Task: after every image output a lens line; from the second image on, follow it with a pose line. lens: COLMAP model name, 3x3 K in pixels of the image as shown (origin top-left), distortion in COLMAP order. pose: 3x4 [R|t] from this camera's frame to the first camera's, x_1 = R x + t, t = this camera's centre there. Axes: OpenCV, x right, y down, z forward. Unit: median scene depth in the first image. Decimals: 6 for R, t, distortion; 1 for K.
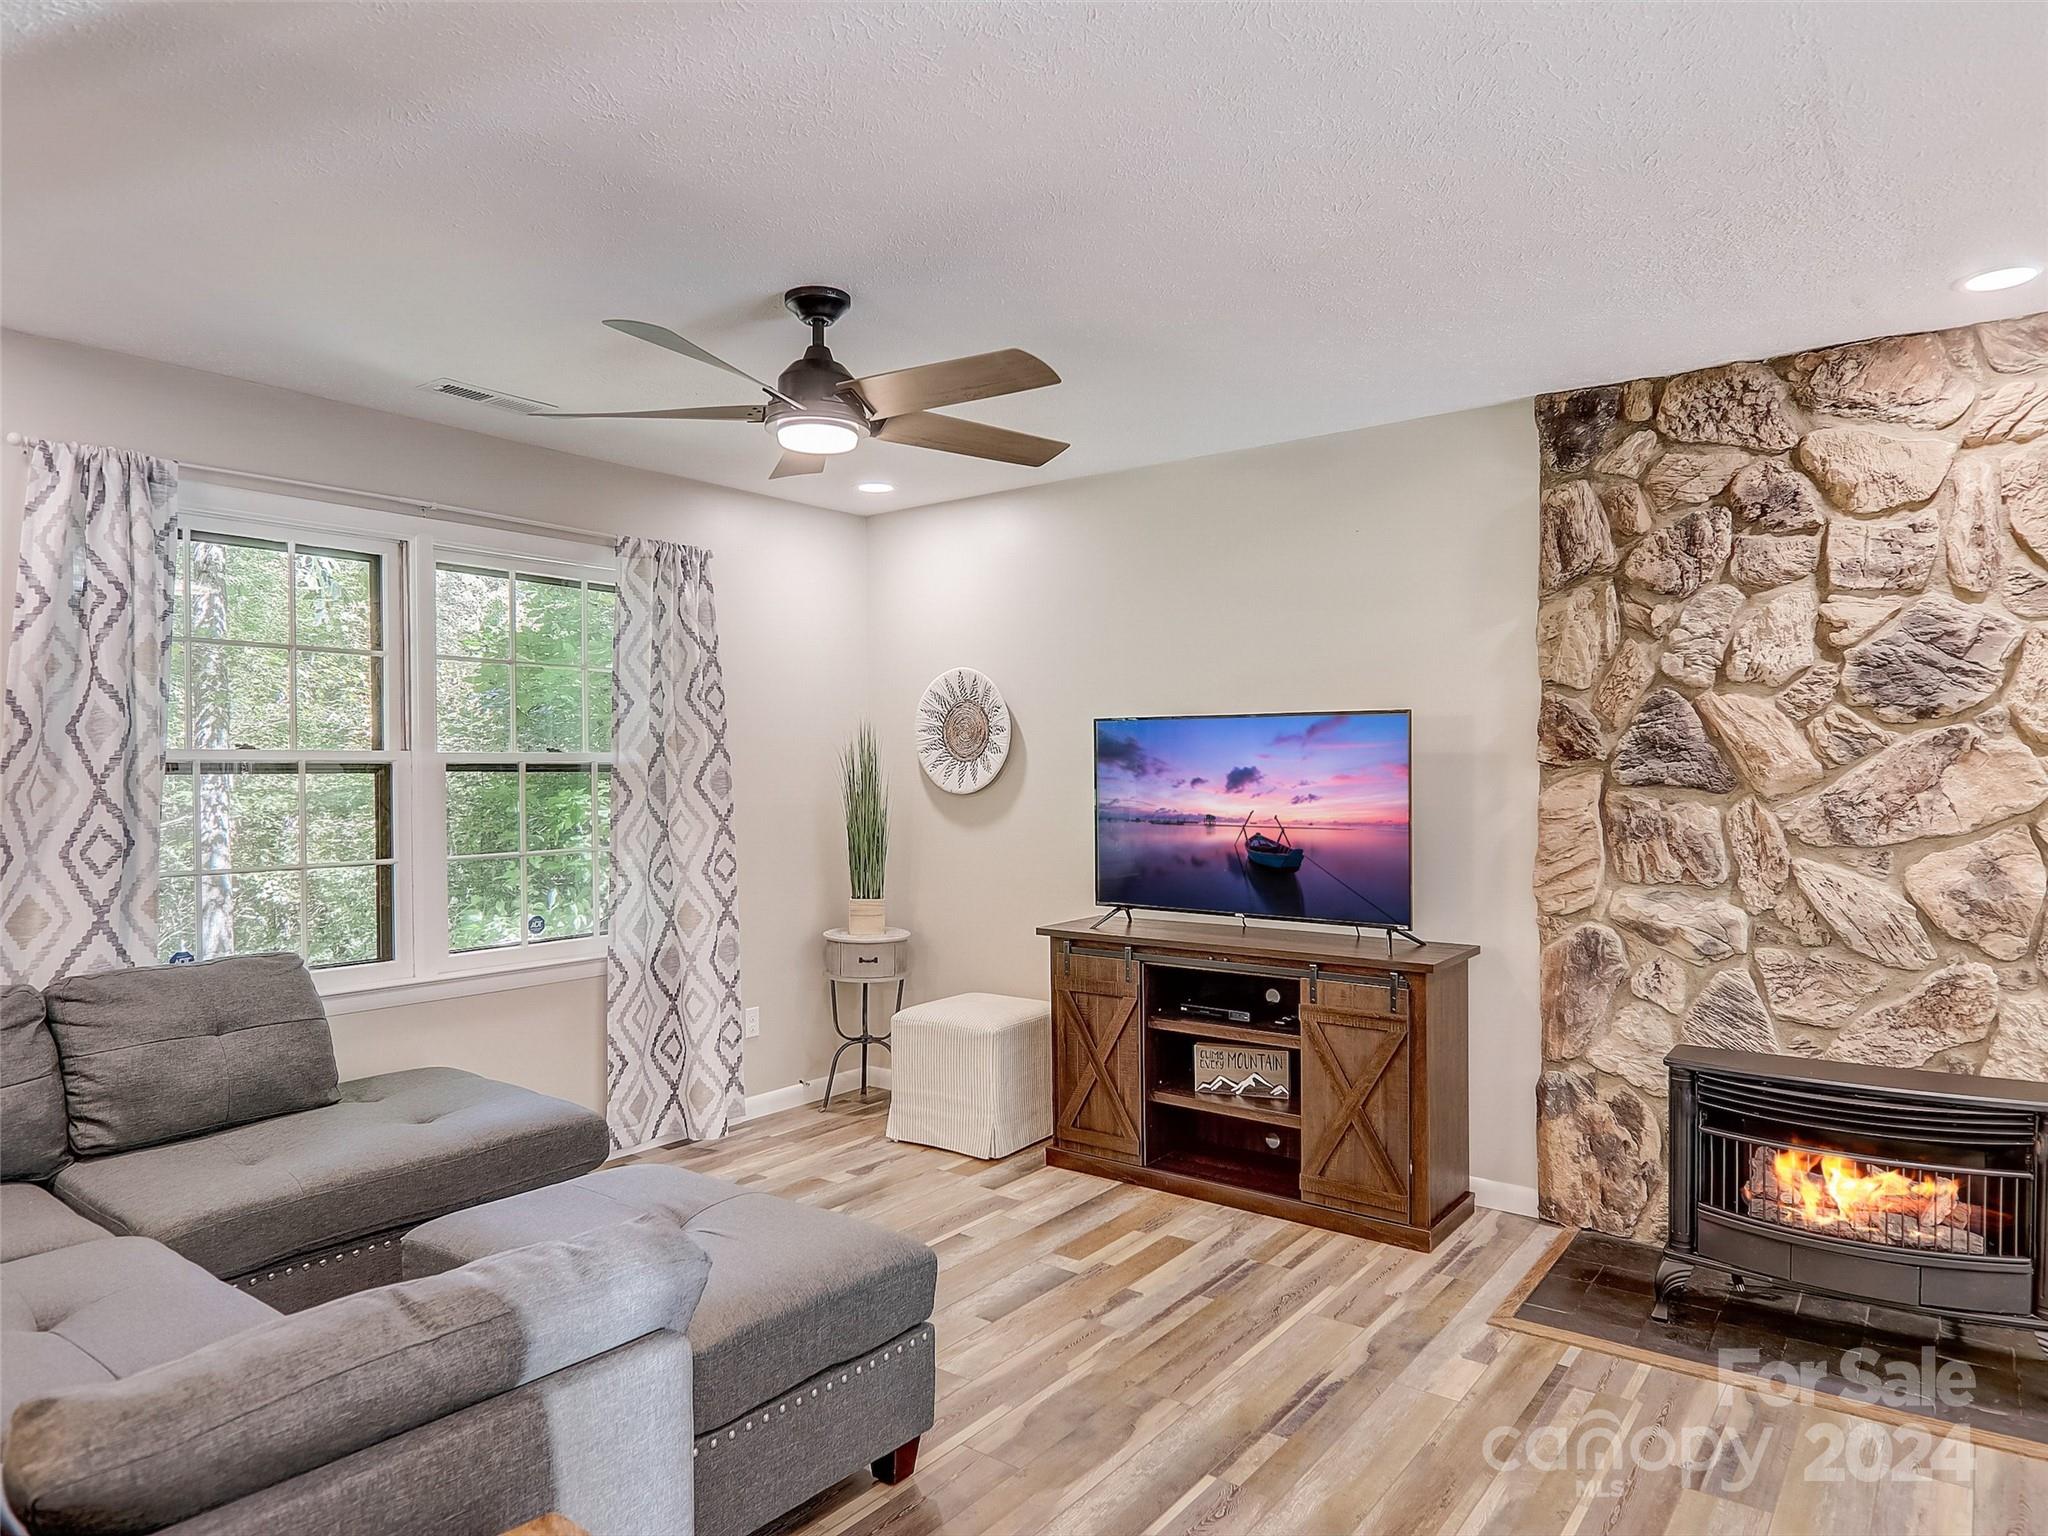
lens RADIAL K [[1283.8, 0, 1024.0], [0, 1283.8, 768.0], [0, 0, 1]] dist [0.005078, 0.000919]
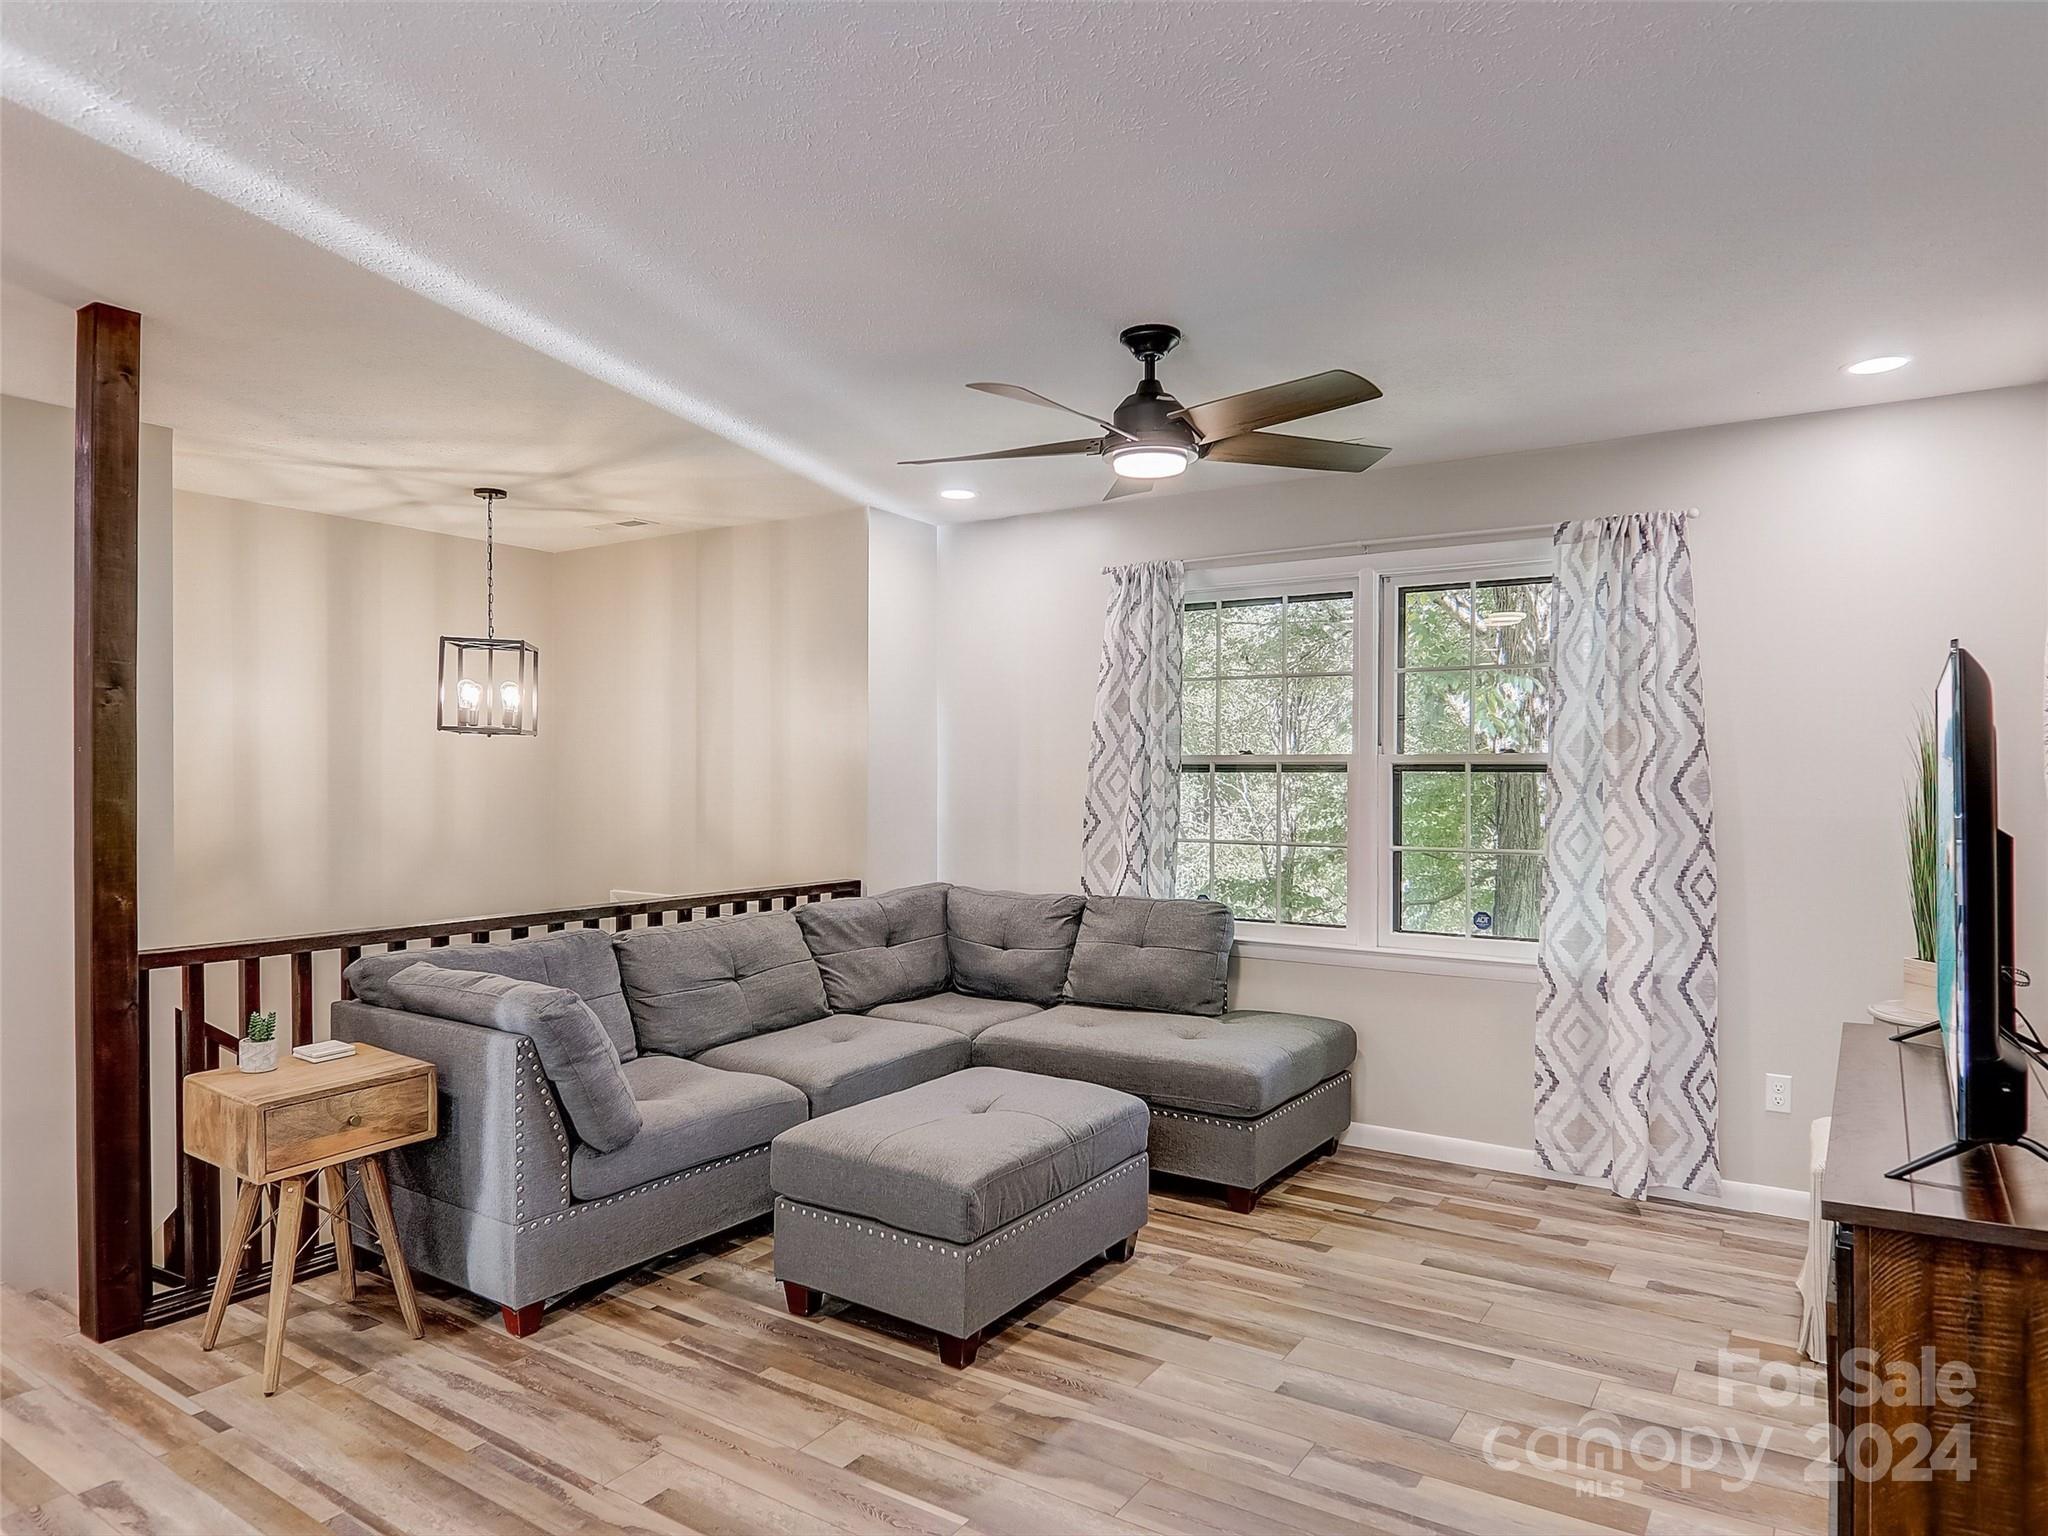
lens RADIAL K [[1297.0, 0, 1024.0], [0, 1297.0, 768.0], [0, 0, 1]] dist [-0.004246, -0.003789]
pose [[0.057824, 0.002177, -0.998324, 0.816913], [0.000805, 0.999997, 0.002227, -0.003572], [0.998326, -0.000933, 0.057822, 0.735325]]
